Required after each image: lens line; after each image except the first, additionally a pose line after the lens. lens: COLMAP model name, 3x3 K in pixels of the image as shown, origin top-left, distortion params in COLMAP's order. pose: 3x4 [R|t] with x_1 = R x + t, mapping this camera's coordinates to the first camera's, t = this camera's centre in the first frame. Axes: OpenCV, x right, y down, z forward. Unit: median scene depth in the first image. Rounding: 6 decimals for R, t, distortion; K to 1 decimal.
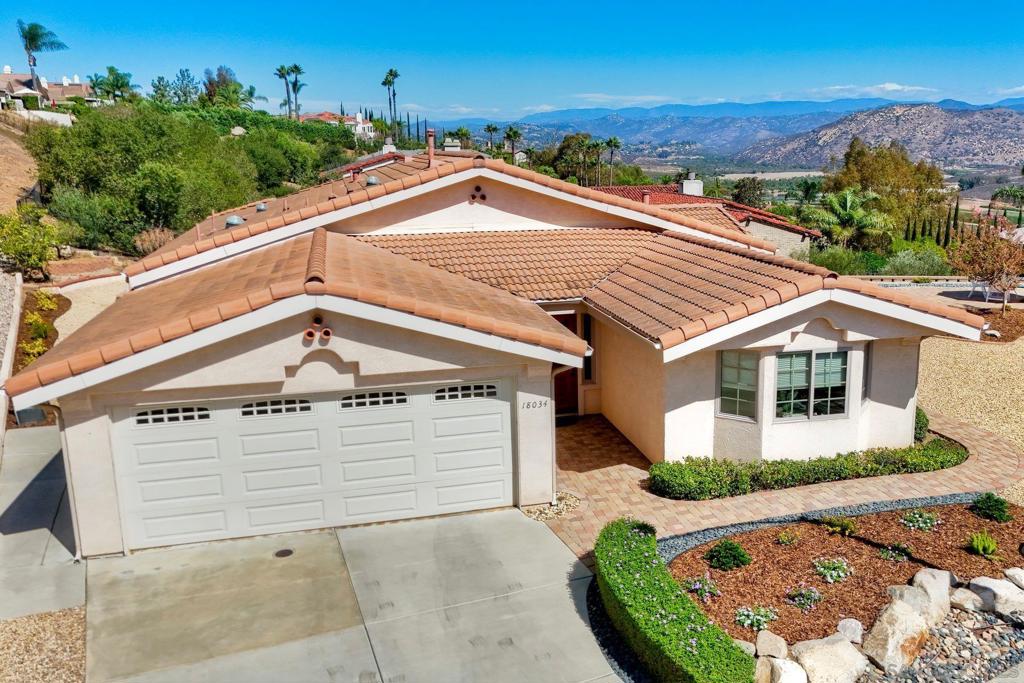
lens RADIAL K [[904.0, 0, 579.9], [0, 904.0, 347.4], [0, 0, 1]] dist [0.073883, -0.065644]
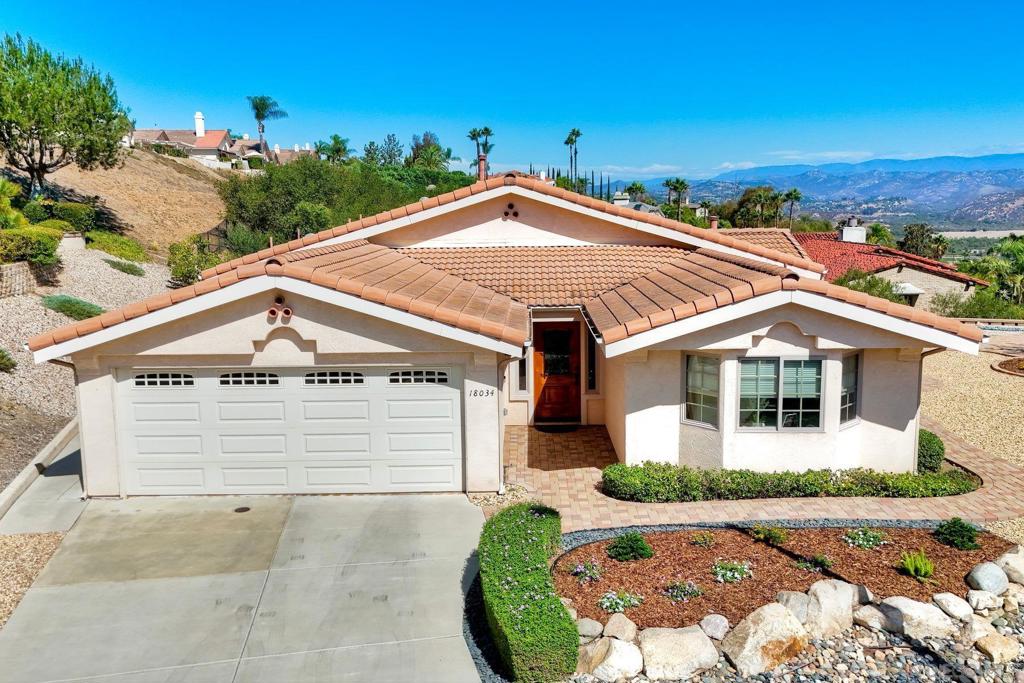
lens RADIAL K [[904.2, 0, 514.5], [0, 904.2, 342.4], [0, 0, 1]] dist [0.070880, -0.066482]
pose [[0.961723, 0.038164, -0.271354, 0.251936], [-0.056338, 0.996637, -0.059499, 0.061528], [0.268171, 0.072509, 0.960639, 0.008303]]
